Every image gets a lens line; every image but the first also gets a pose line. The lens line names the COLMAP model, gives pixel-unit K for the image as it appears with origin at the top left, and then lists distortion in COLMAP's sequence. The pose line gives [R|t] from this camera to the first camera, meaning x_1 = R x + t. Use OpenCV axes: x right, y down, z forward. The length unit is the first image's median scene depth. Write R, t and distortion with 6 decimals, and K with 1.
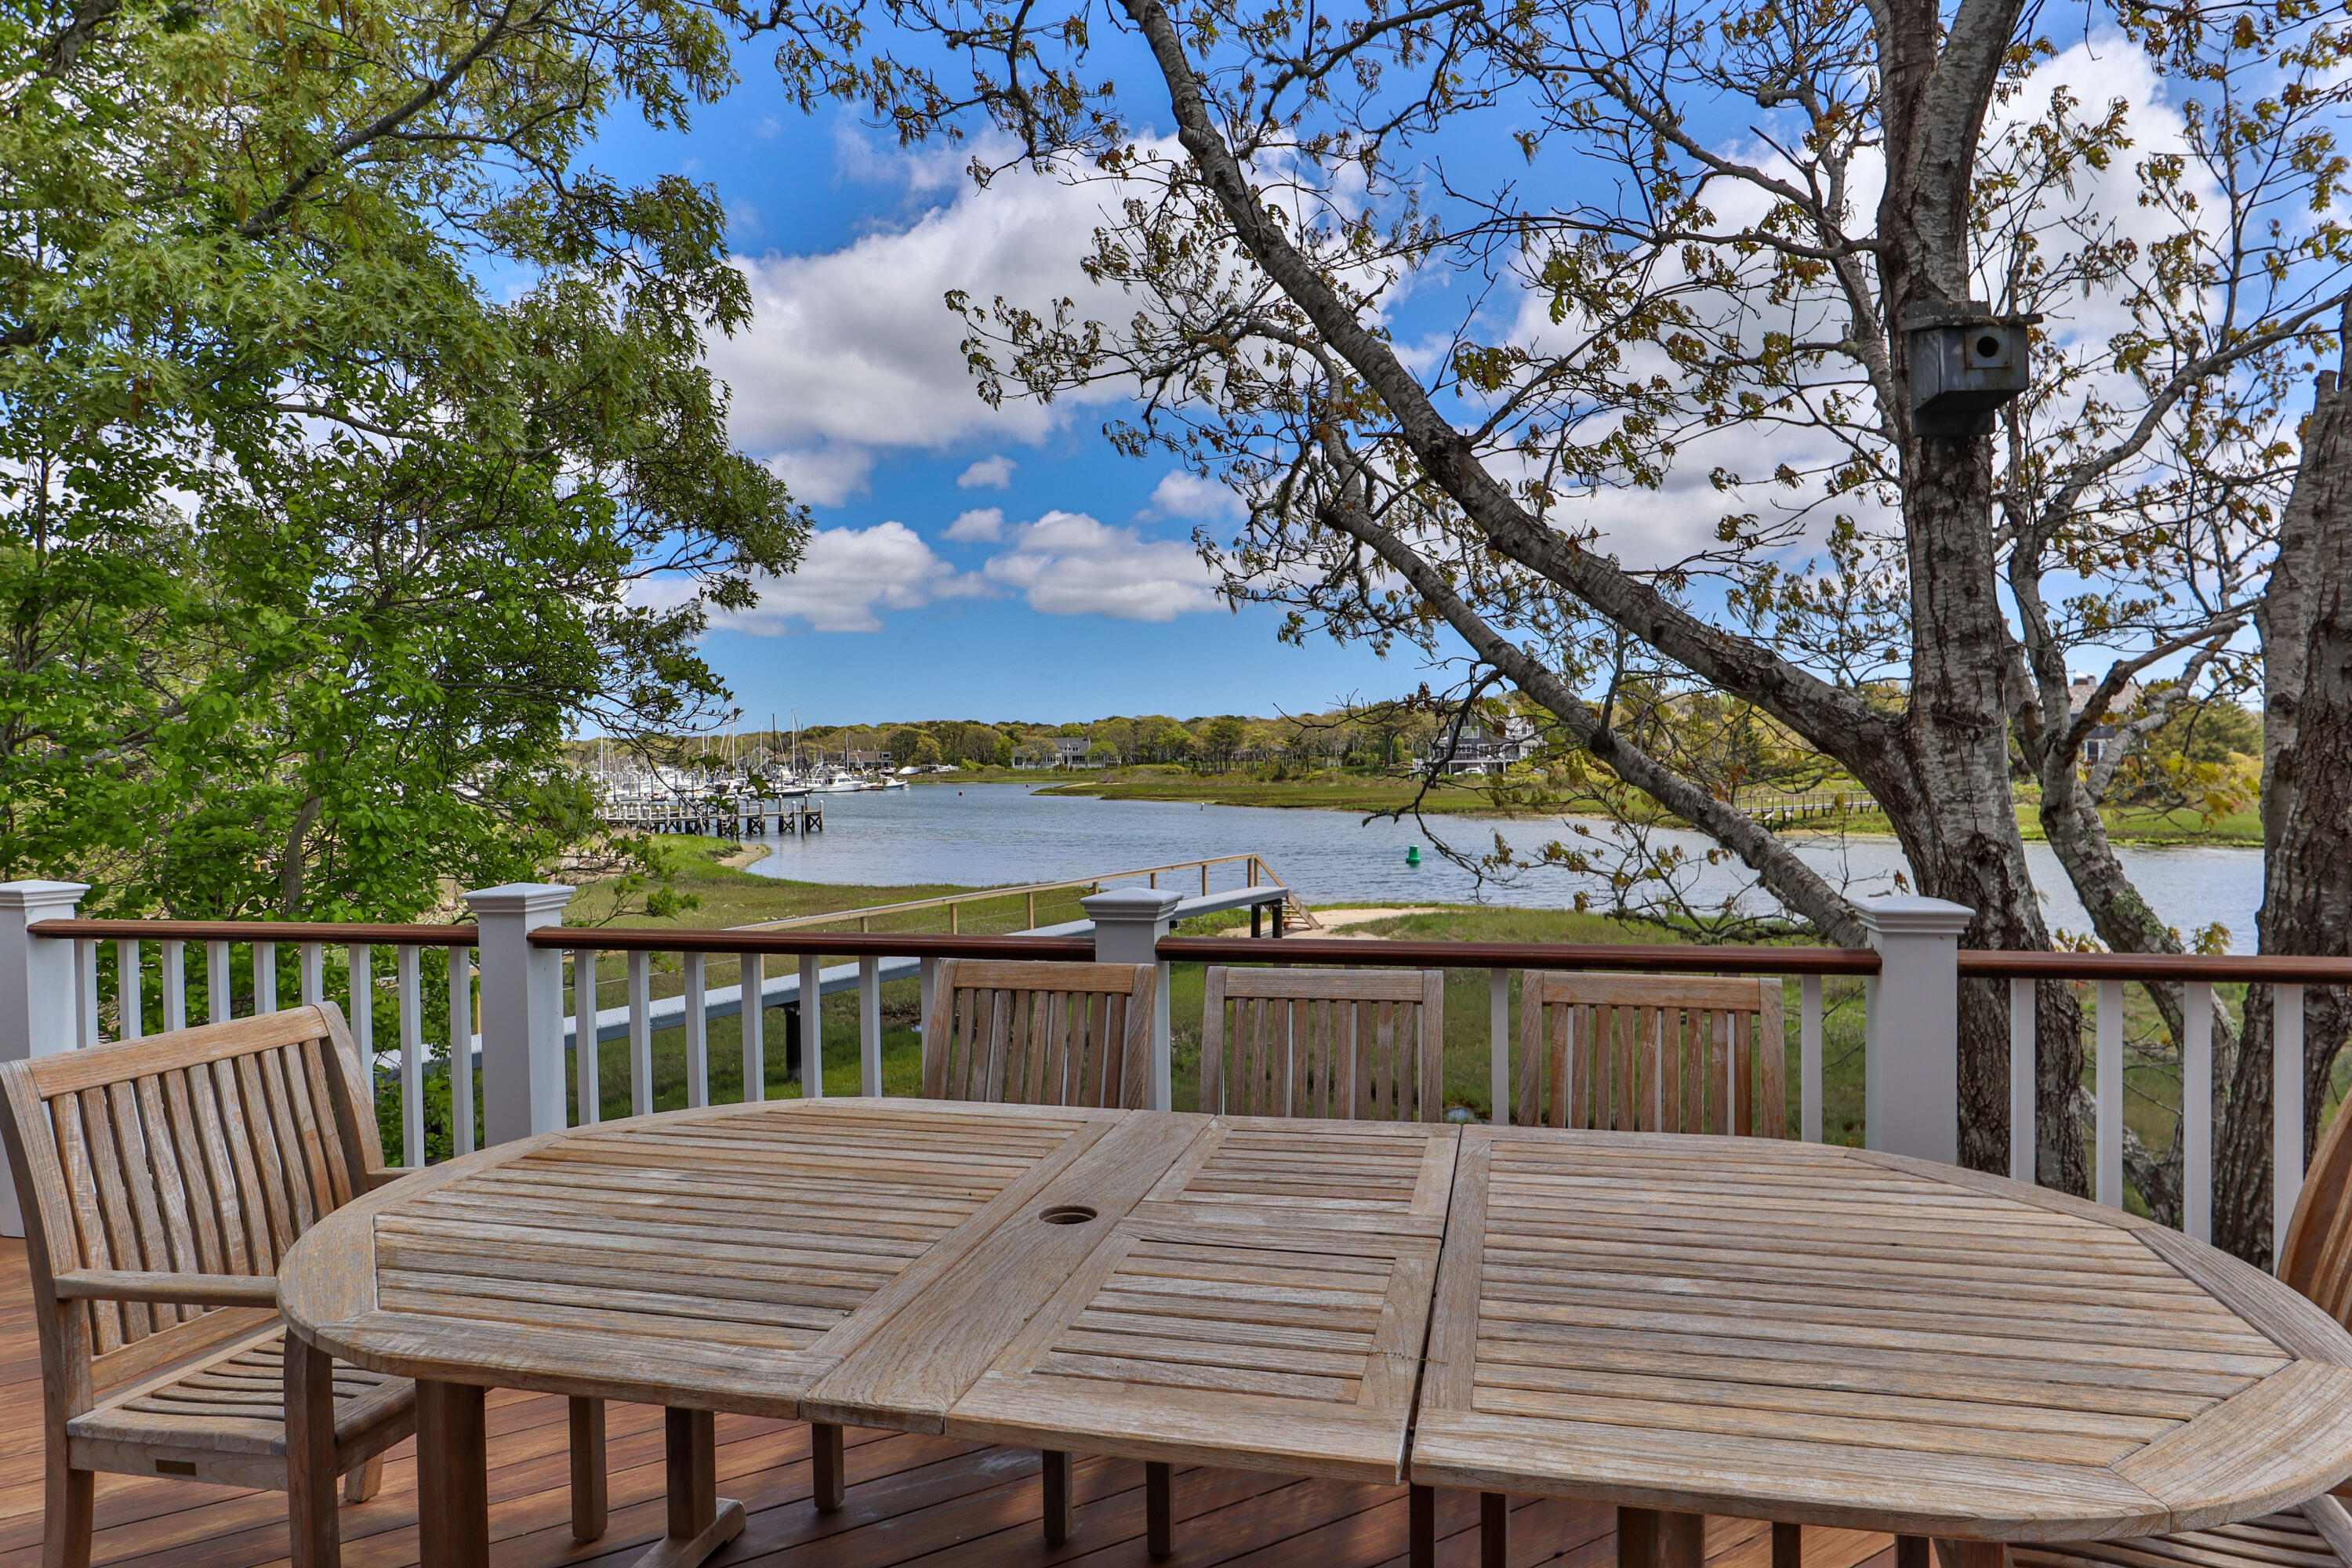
lens RADIAL K [[1457.6, 0, 1175.5], [0, 1457.6, 790.1], [0, 0, 1]] dist [0.004002, 0.000580]
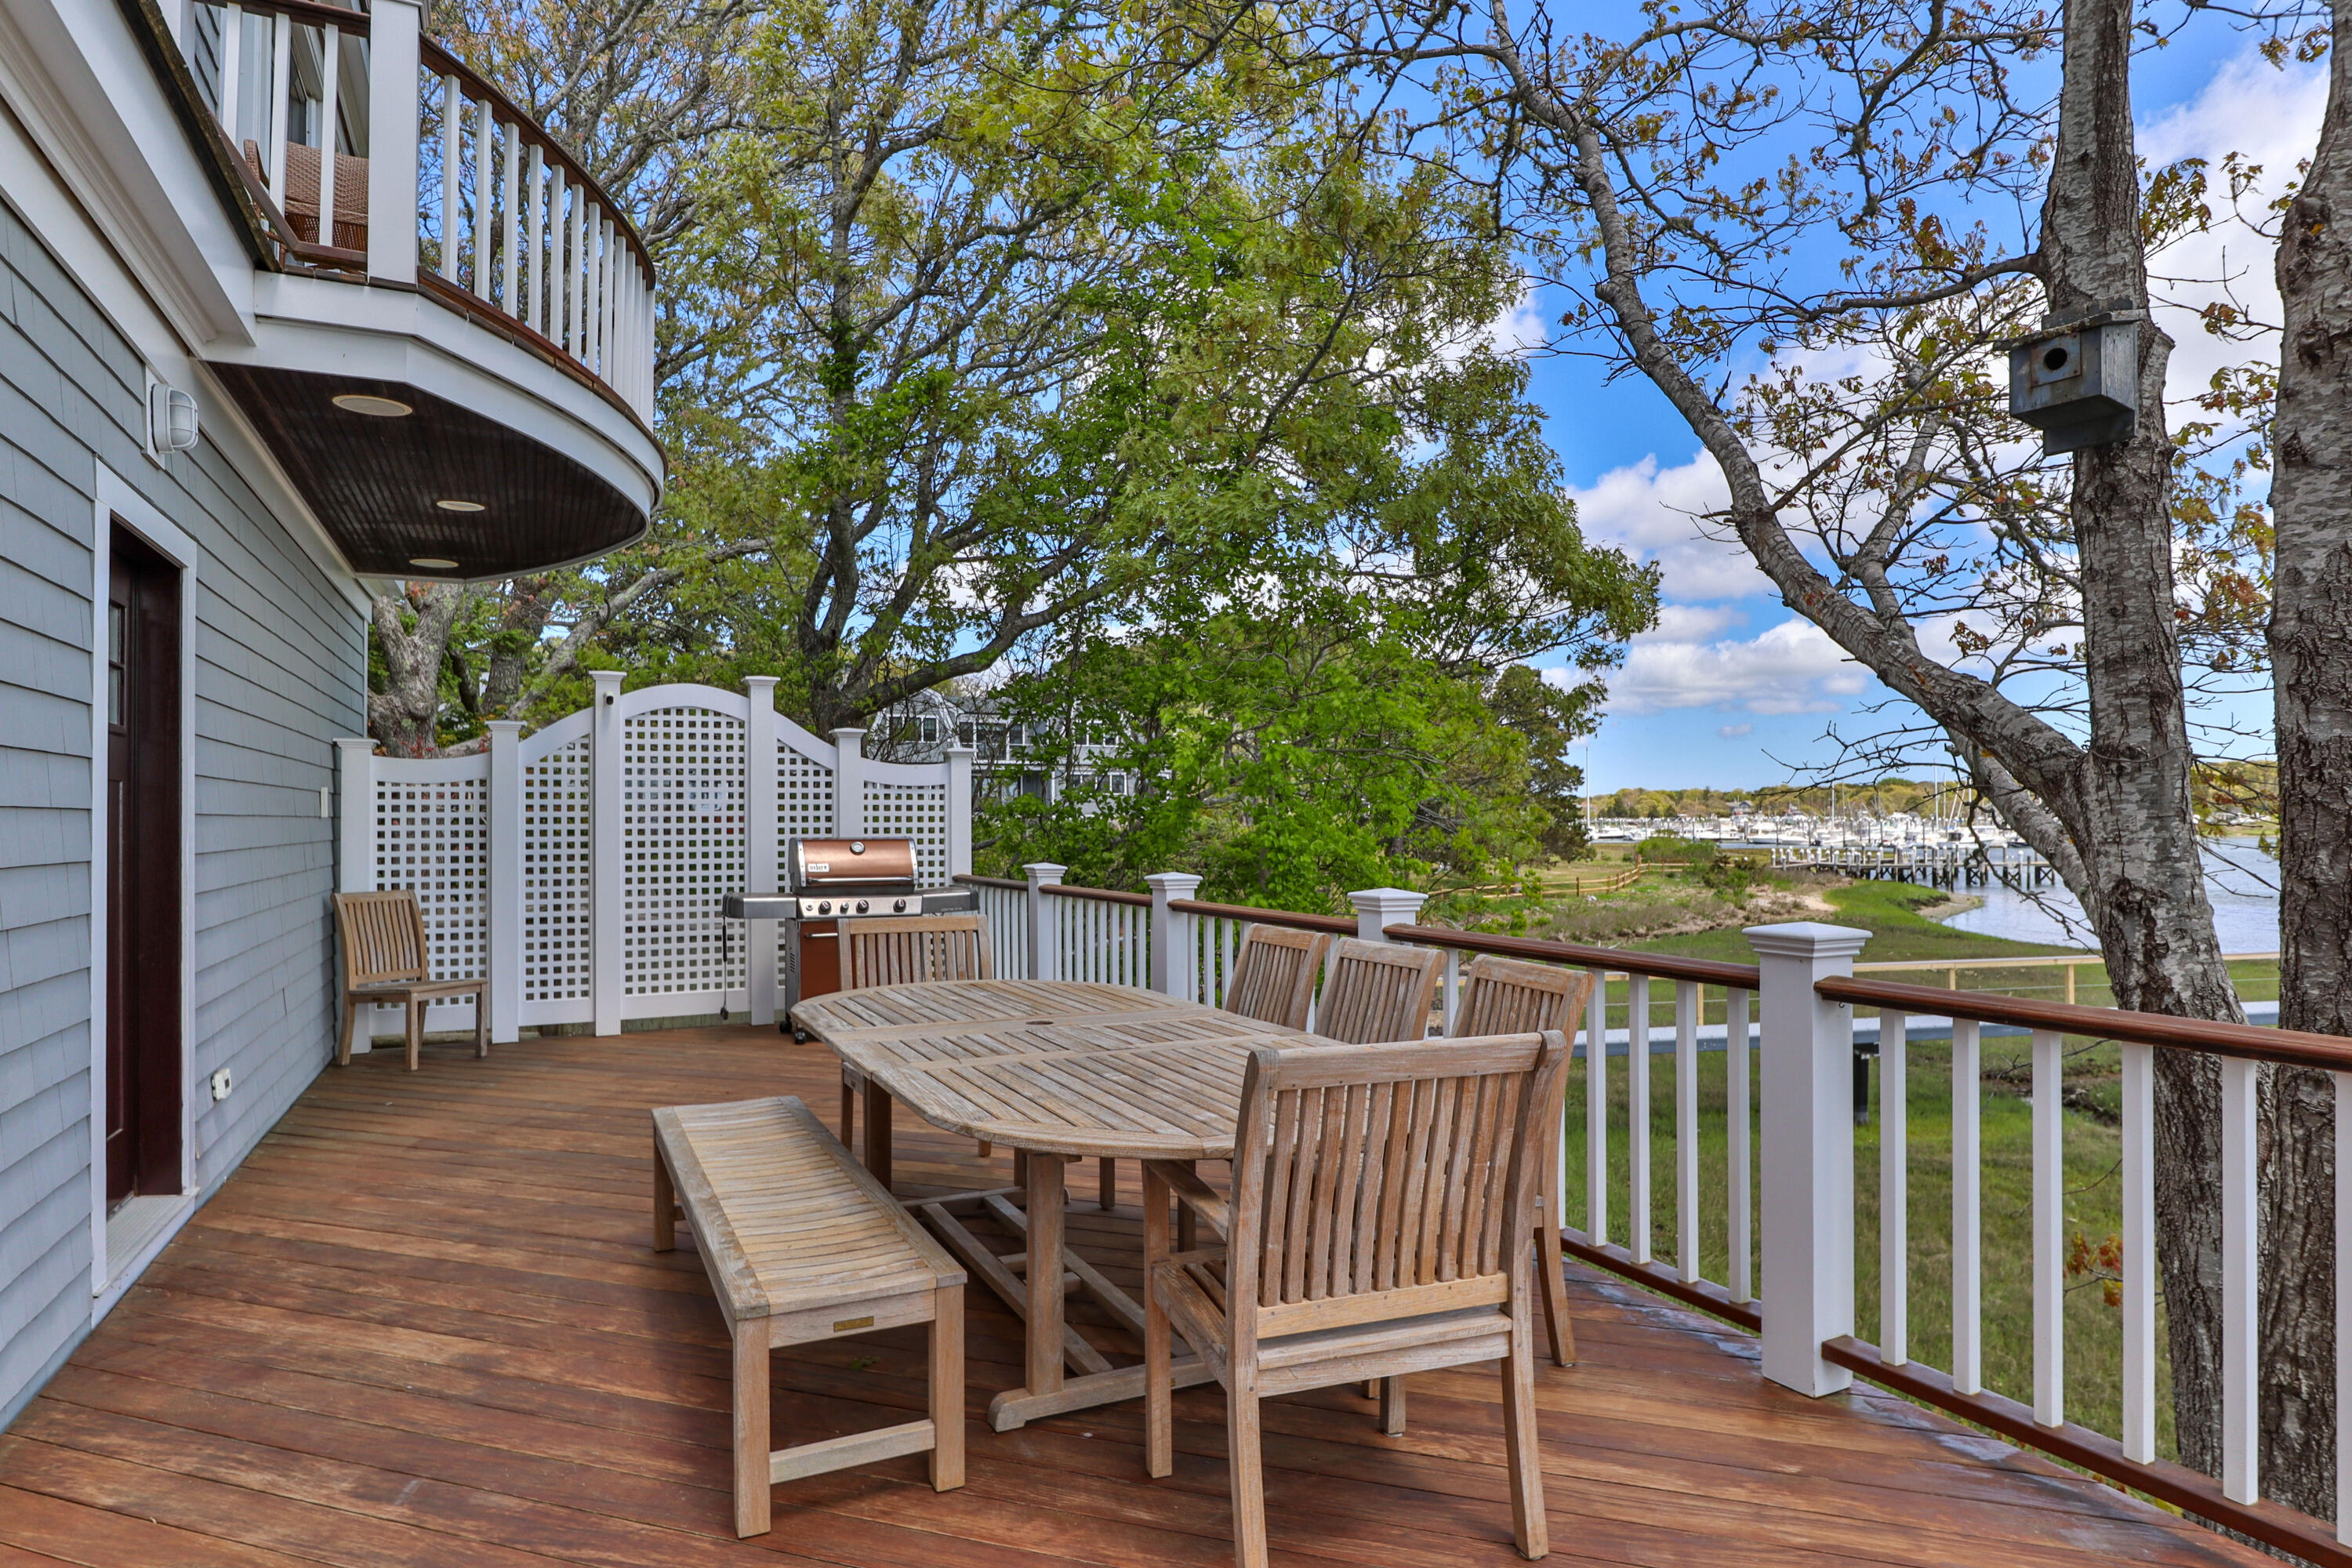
lens RADIAL K [[1457.6, 0, 1170.8], [0, 1457.6, 786.3], [0, 0, 1]] dist [0.004002, 0.000580]
pose [[0.648358, -0.000791, -0.761335, 0.456805], [-0.025295, 0.999425, -0.022580, 0.004122], [0.760915, 0.033898, 0.647966, -0.018831]]
